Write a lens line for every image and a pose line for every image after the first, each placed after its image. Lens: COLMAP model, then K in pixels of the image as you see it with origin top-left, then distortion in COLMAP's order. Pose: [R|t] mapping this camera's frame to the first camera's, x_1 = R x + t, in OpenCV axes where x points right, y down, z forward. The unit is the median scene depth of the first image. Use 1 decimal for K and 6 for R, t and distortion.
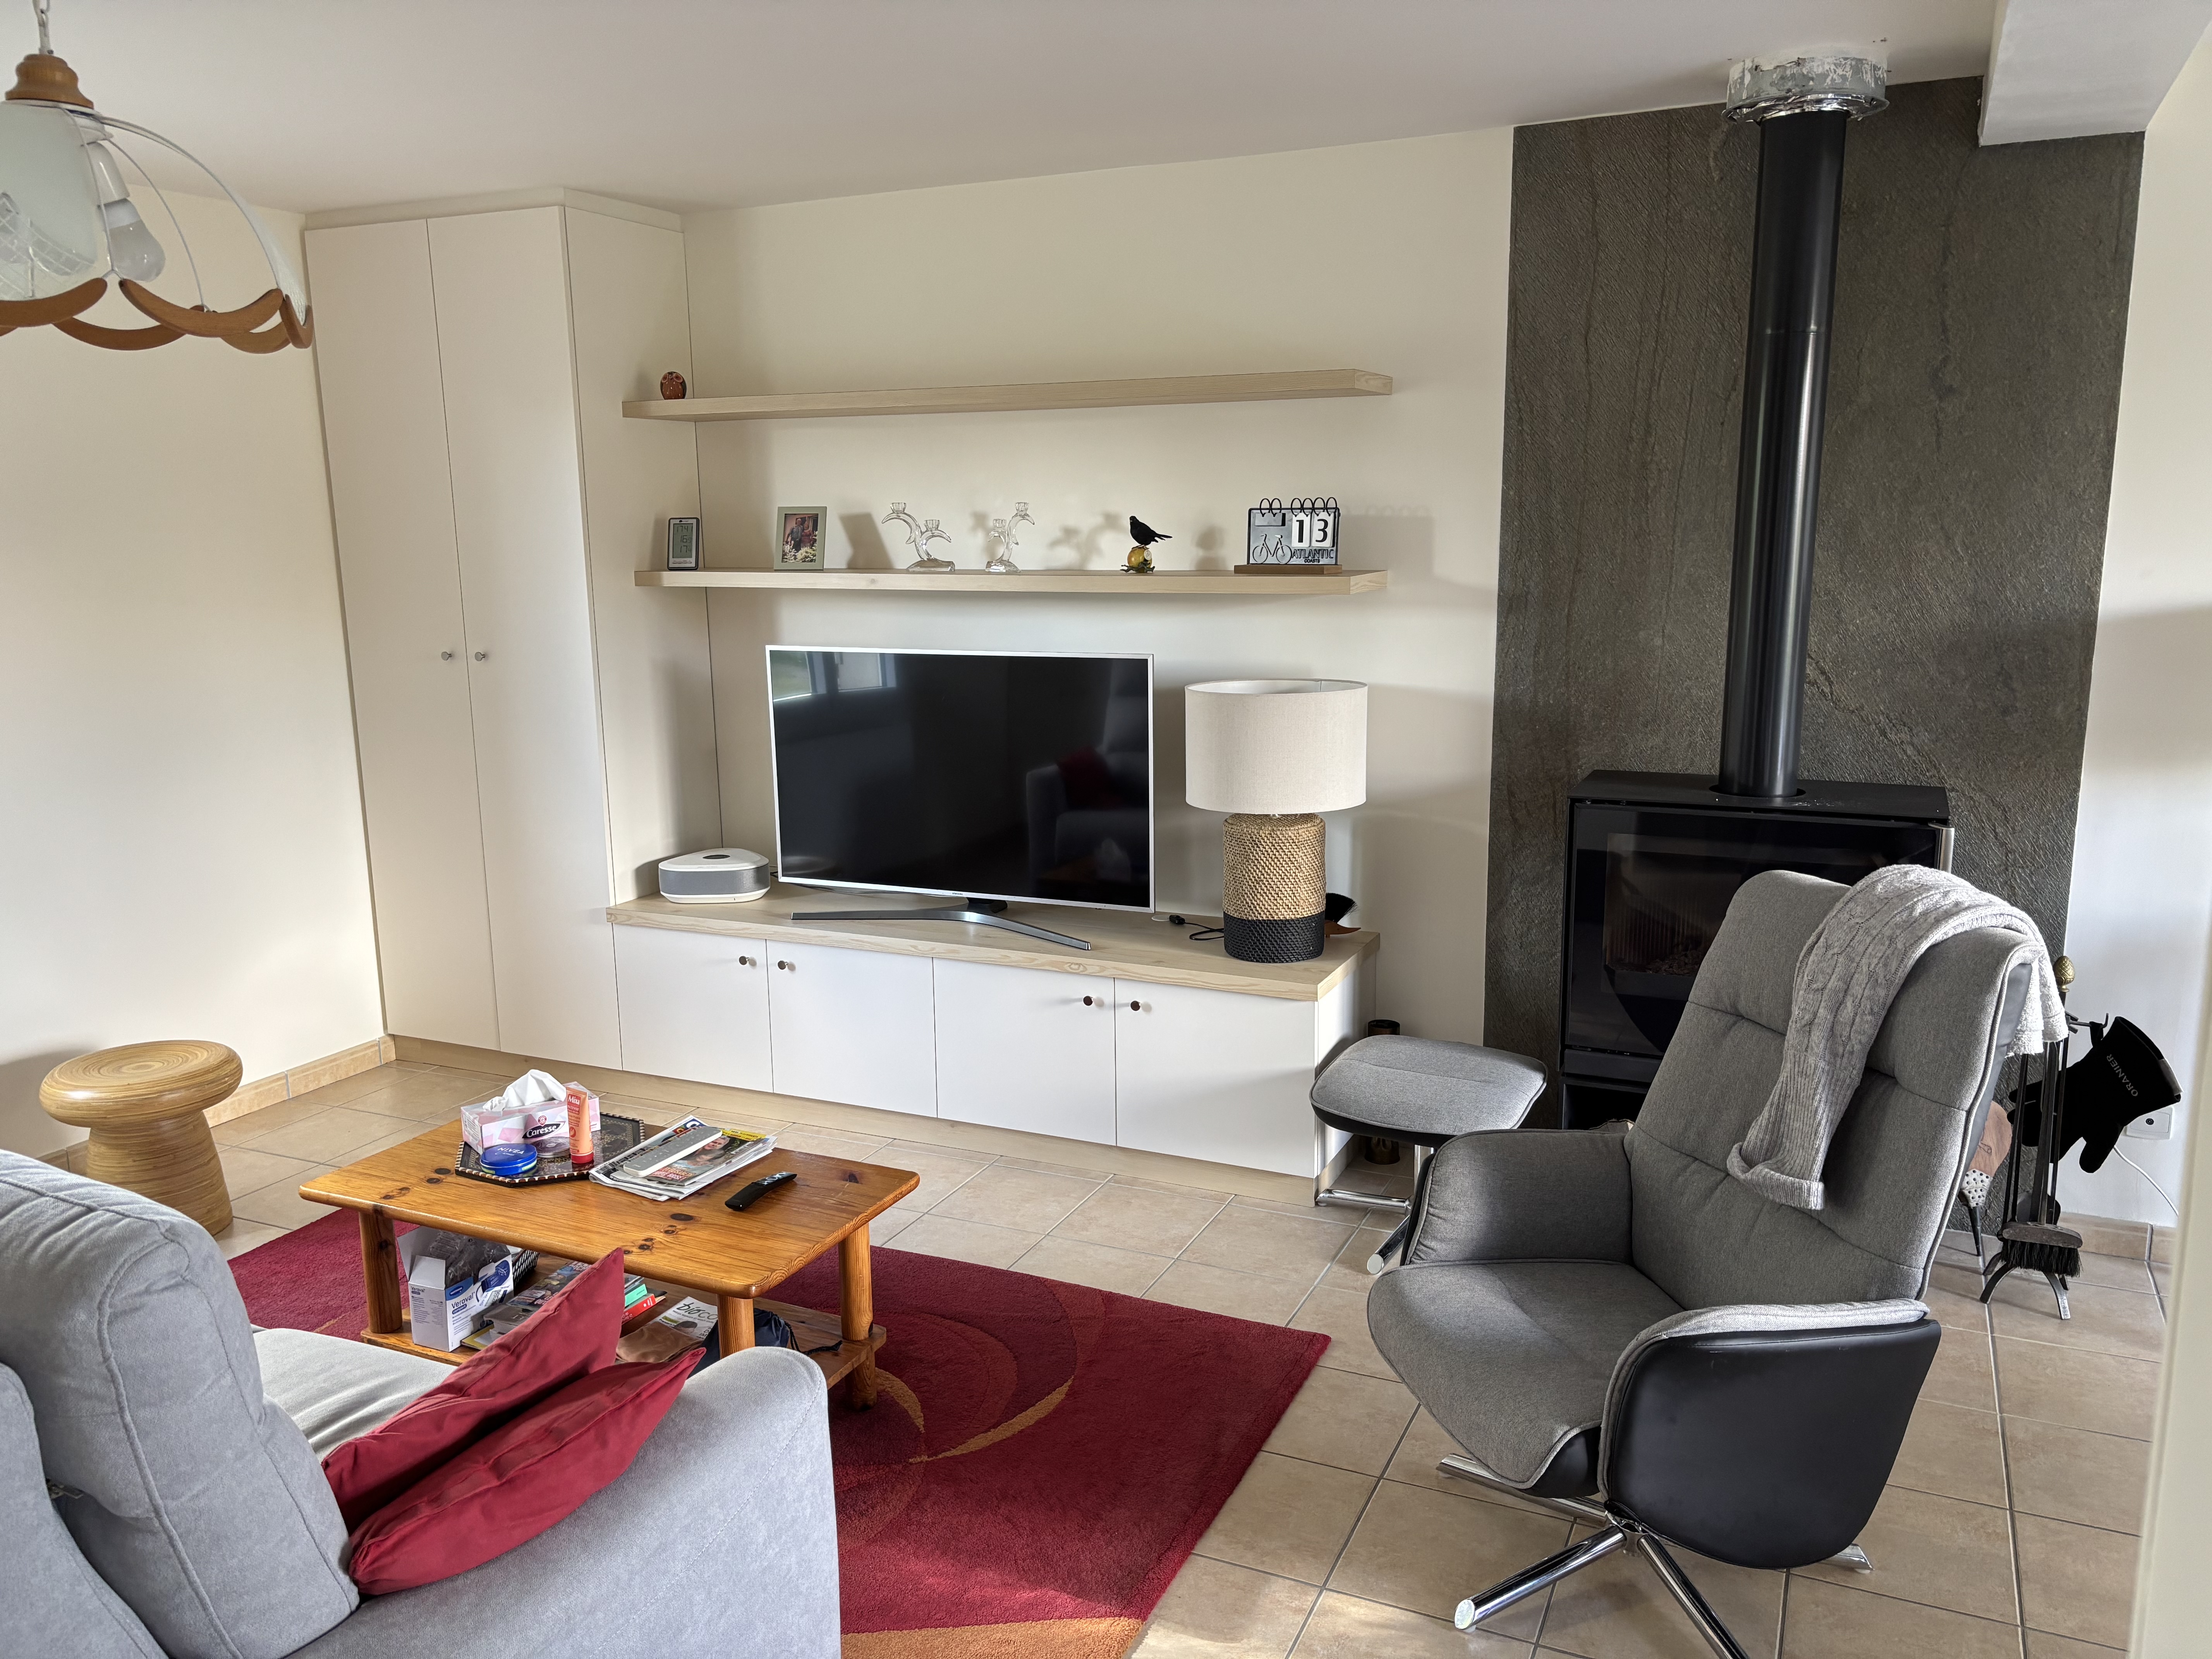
lens RADIAL K [[1678.1, 0, 1106.0], [0, 1678.1, 829.5], [0, 0, 1]] dist [0.036196, -0.006755]
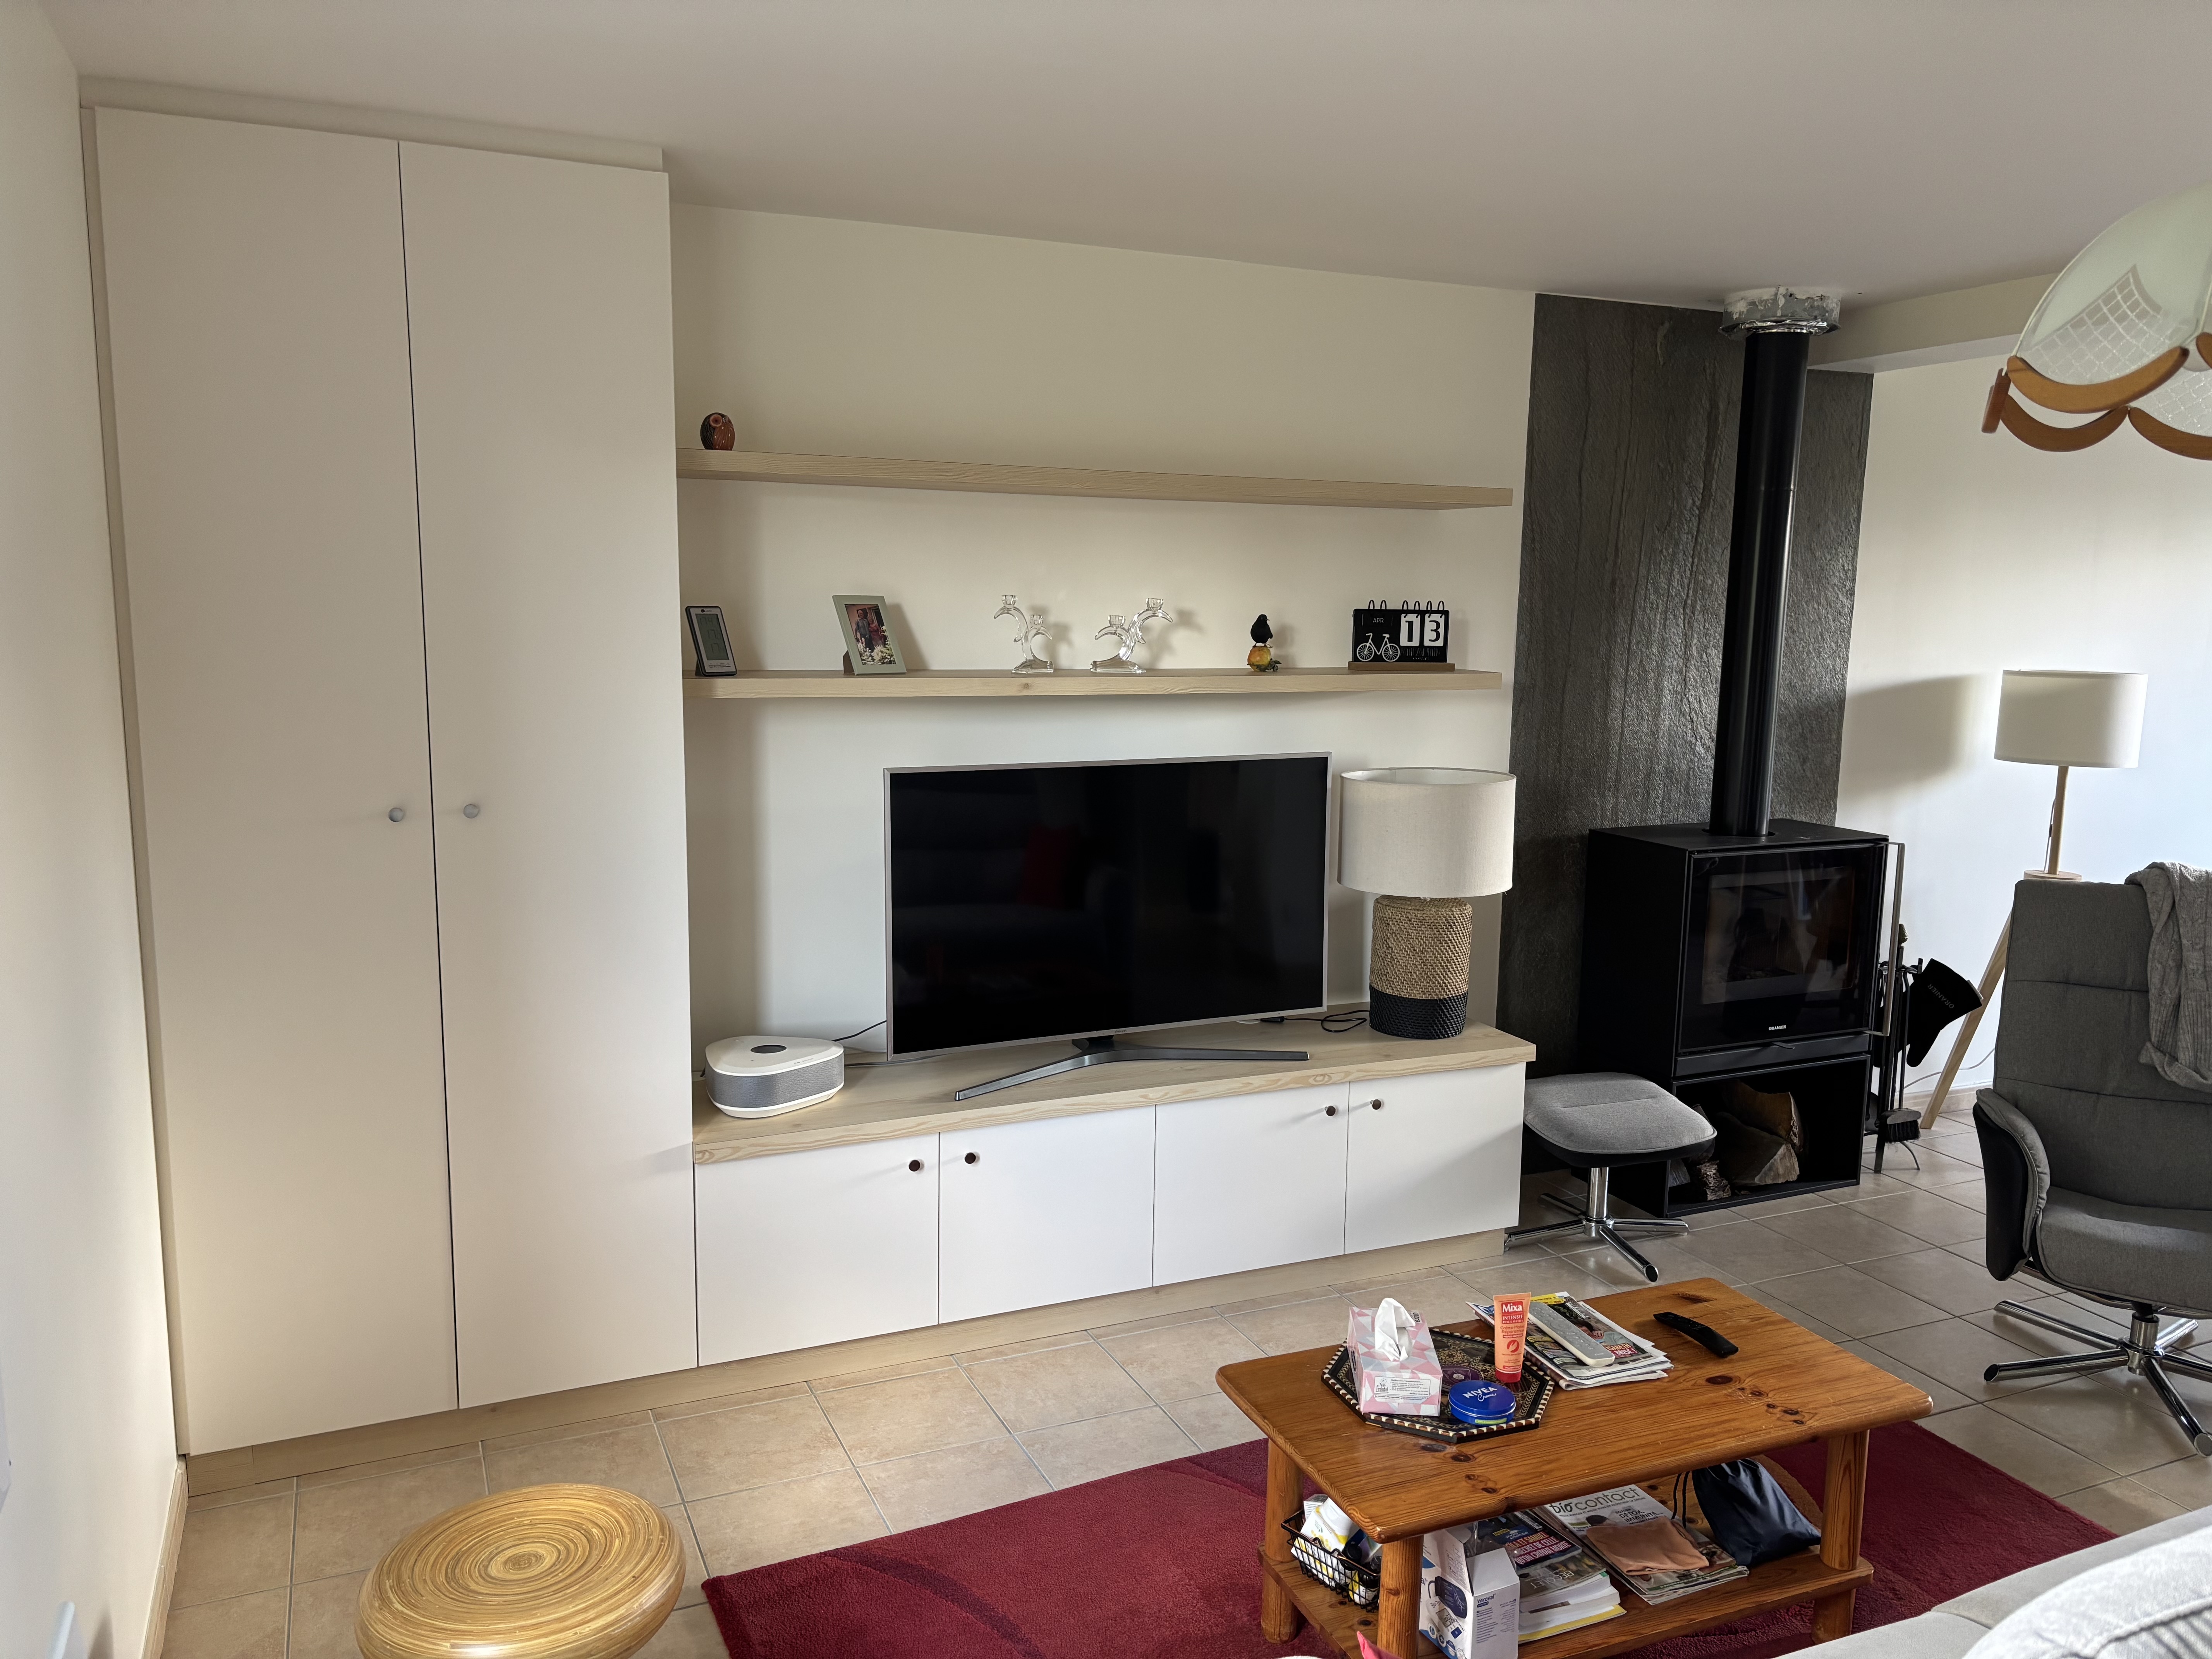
lens RADIAL K [[1678.1, 0, 1106.0], [0, 1678.1, 829.5], [0, 0, 1]] dist [0.036196, -0.006755]
pose [[0.661582, -0.085286, 0.745007, -0.791444], [0.118148, 0.992957, 0.008753, -0.081396], [-0.740507, 0.082230, 0.666999, 0.424122]]
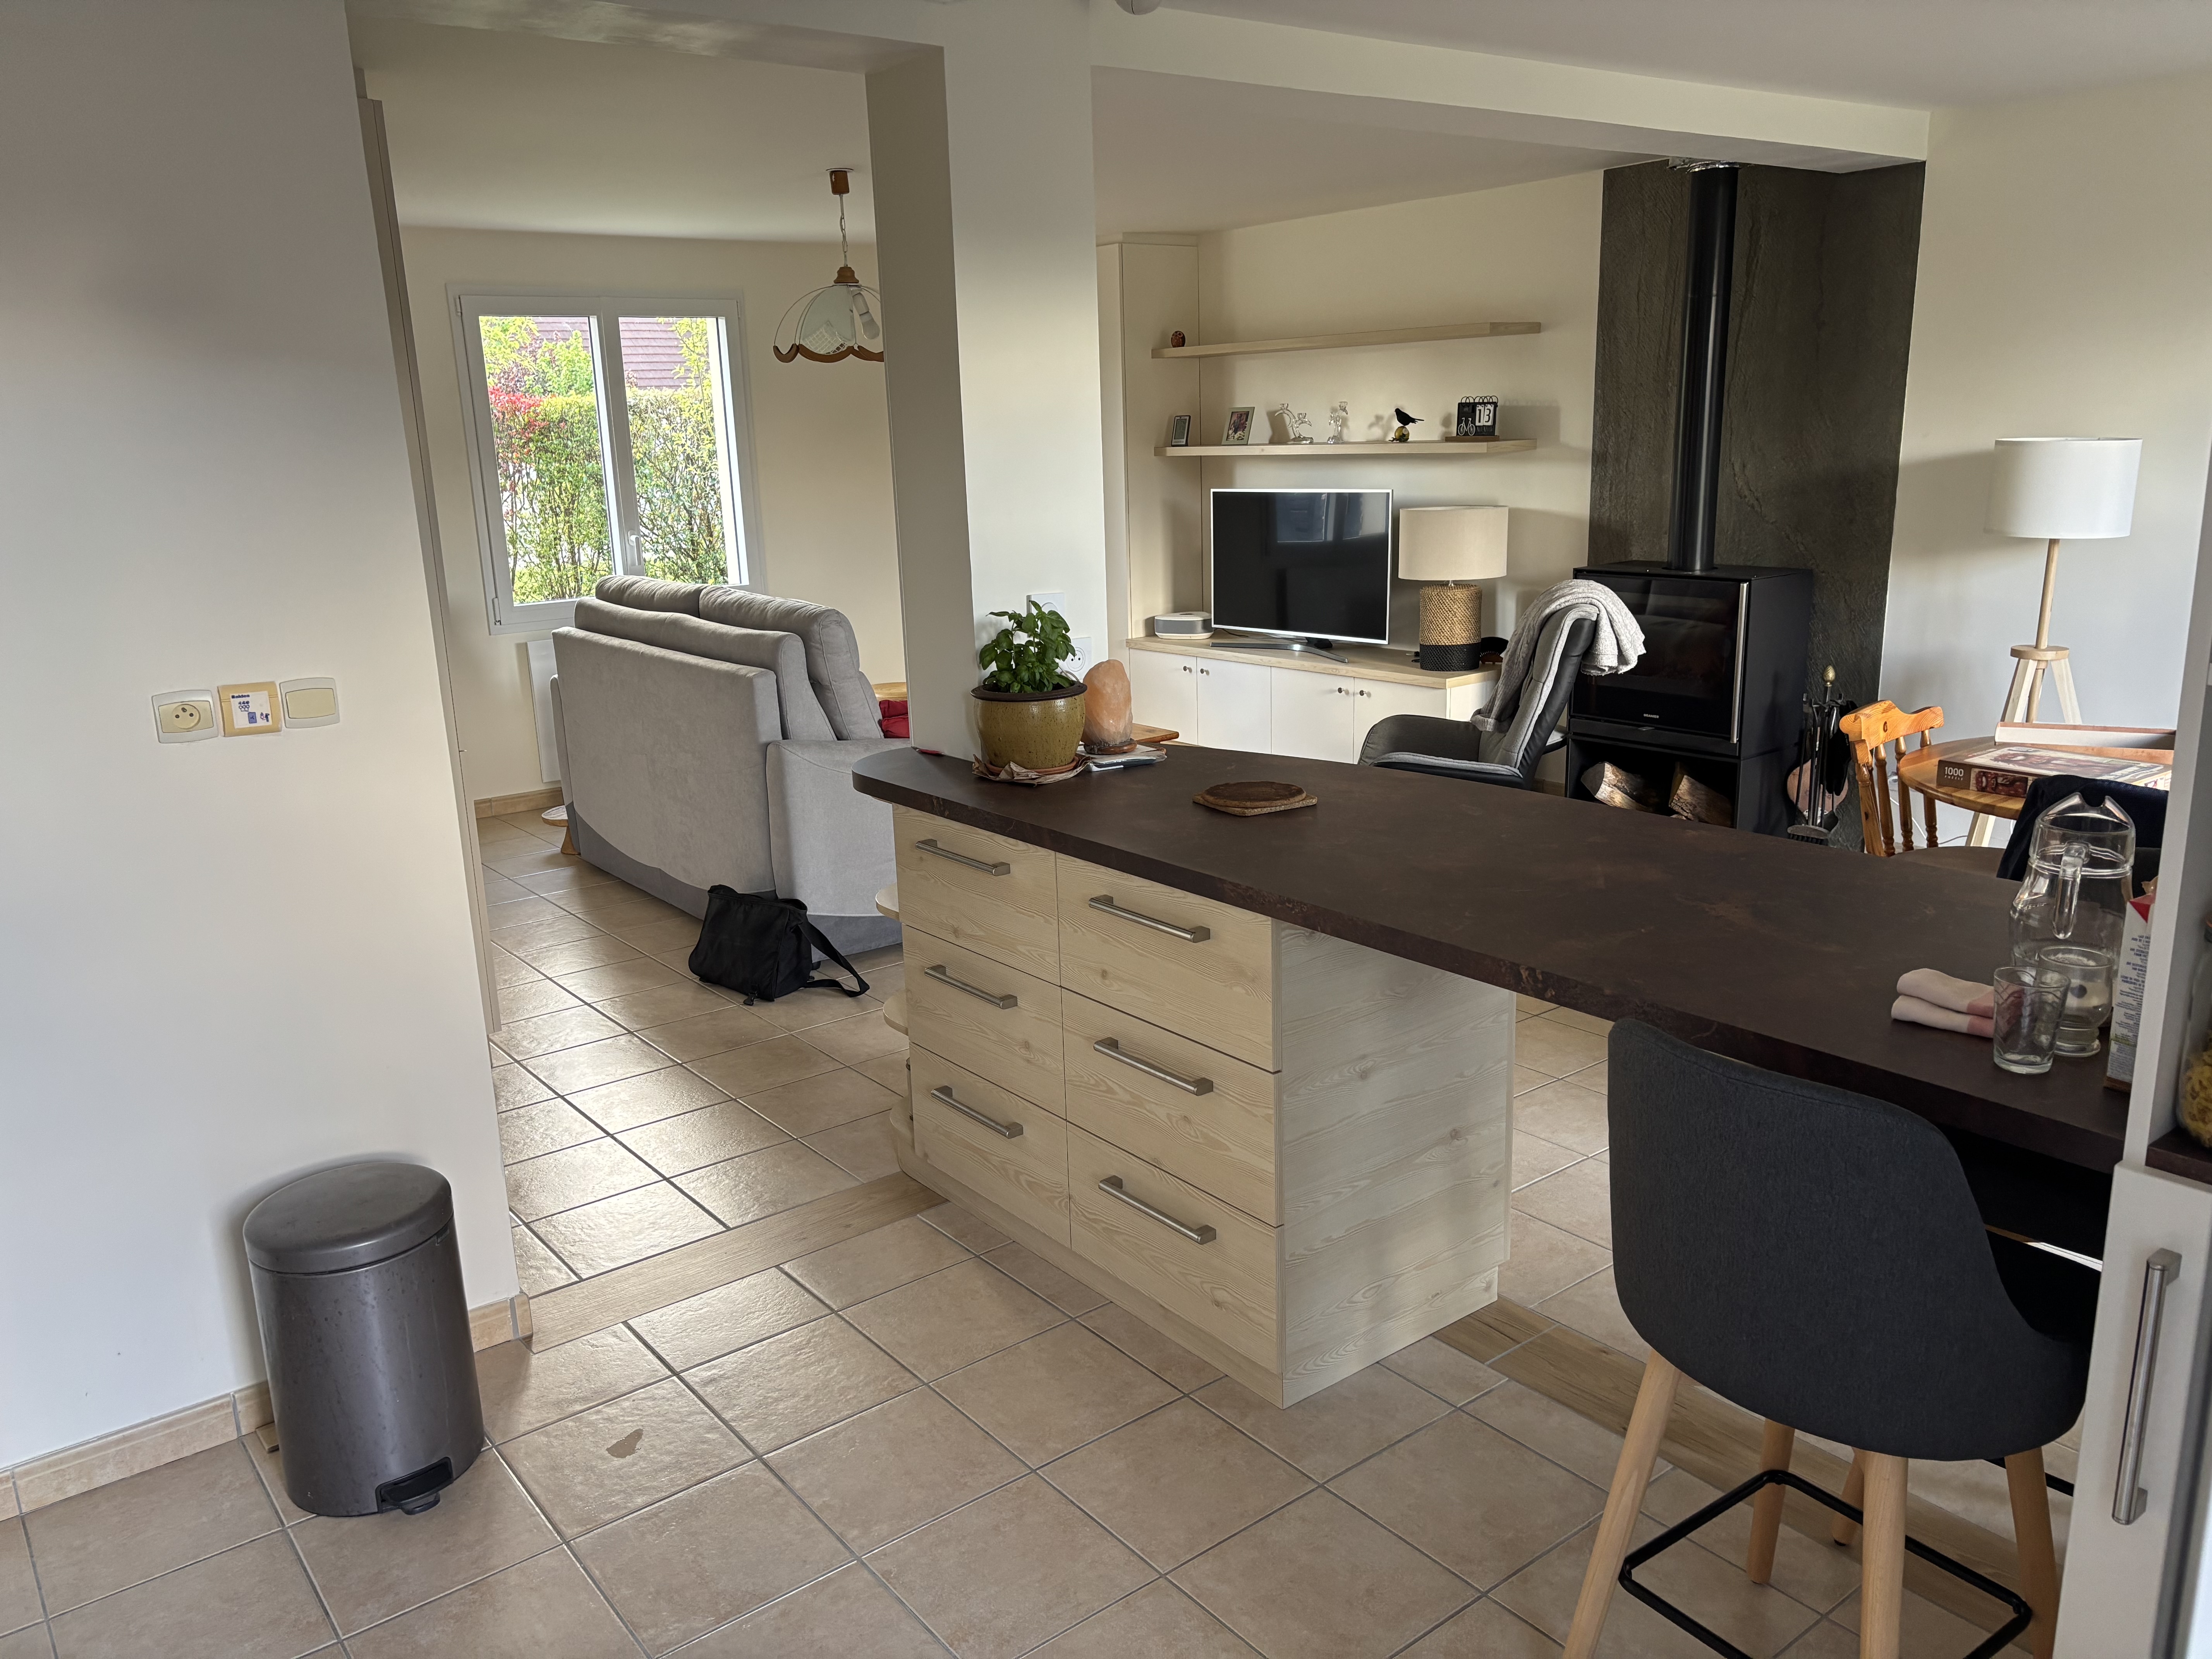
lens RADIAL K [[1668.3, 0, 1013.1], [0, 1668.3, 834.6], [0, 0, 1]] dist [-0.010975, -0.006008]
pose [[0.861462, 0.097296, -0.498414, 0.564634], [-0.058352, 0.993939, 0.093172, 0.106777], [0.504458, -0.051180, 0.861918, -0.667866]]
